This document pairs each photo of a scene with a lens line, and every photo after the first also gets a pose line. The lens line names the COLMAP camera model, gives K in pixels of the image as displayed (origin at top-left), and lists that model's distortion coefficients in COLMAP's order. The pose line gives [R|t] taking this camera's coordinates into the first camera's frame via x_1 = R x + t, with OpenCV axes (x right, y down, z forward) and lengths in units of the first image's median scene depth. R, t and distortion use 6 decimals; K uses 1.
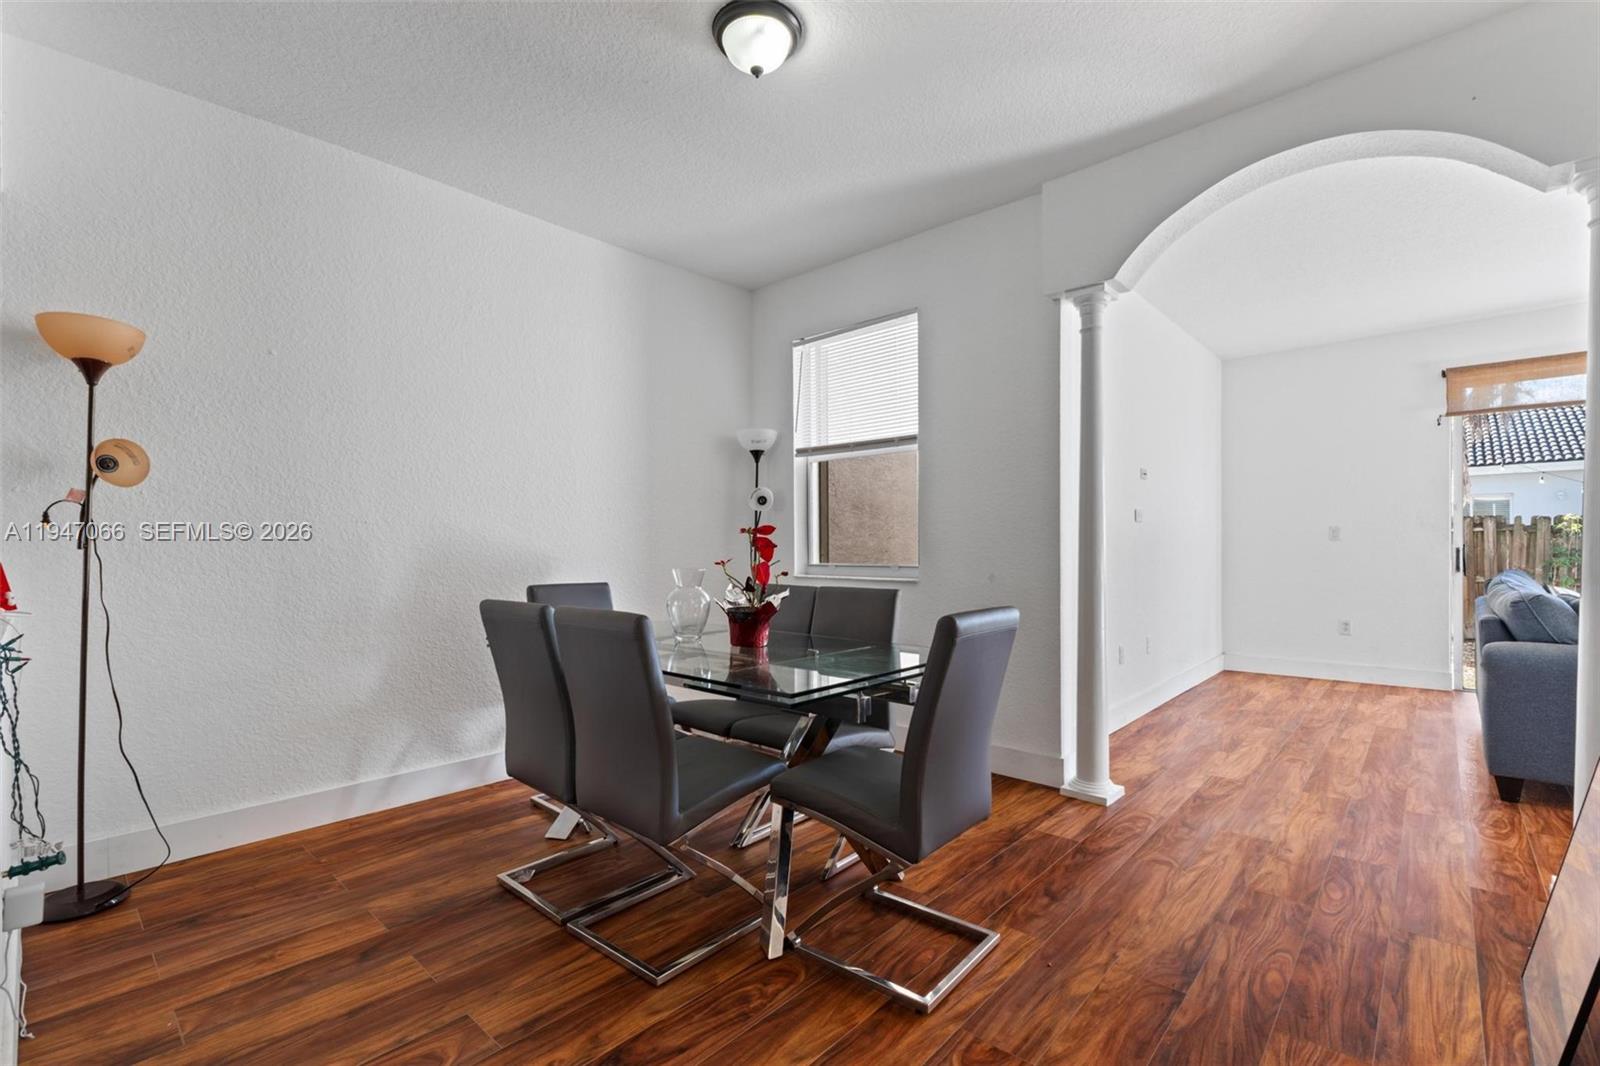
lens RADIAL K [[697.1, 0, 801.8], [0, 697.1, 542.0], [0, 0, 1]] dist [-0.001118, -0.000157]
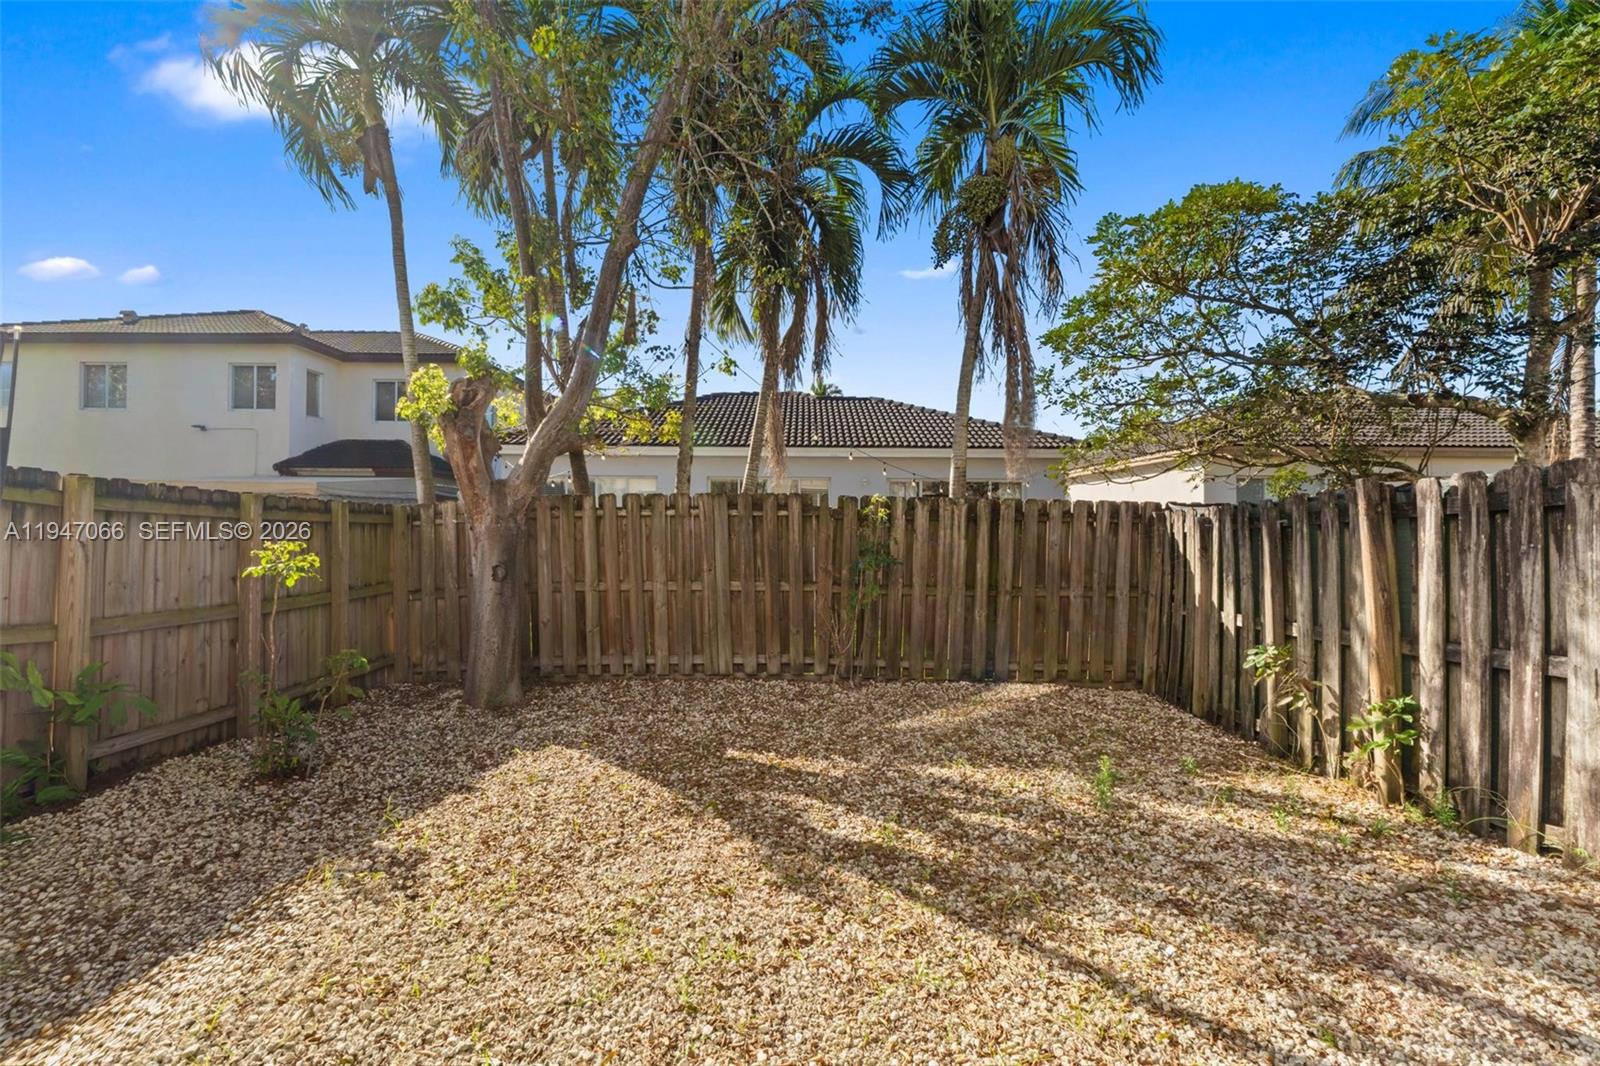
lens RADIAL K [[697.1, 0, 799.8], [0, 697.1, 528.7], [0, 0, 1]] dist [-0.001118, -0.000157]
pose [[0.726847, 0.007829, 0.686755, 0.549511], [-0.015004, 0.999877, 0.004481, -0.006866], [-0.686636, -0.013561, 0.726875, 0.526888]]
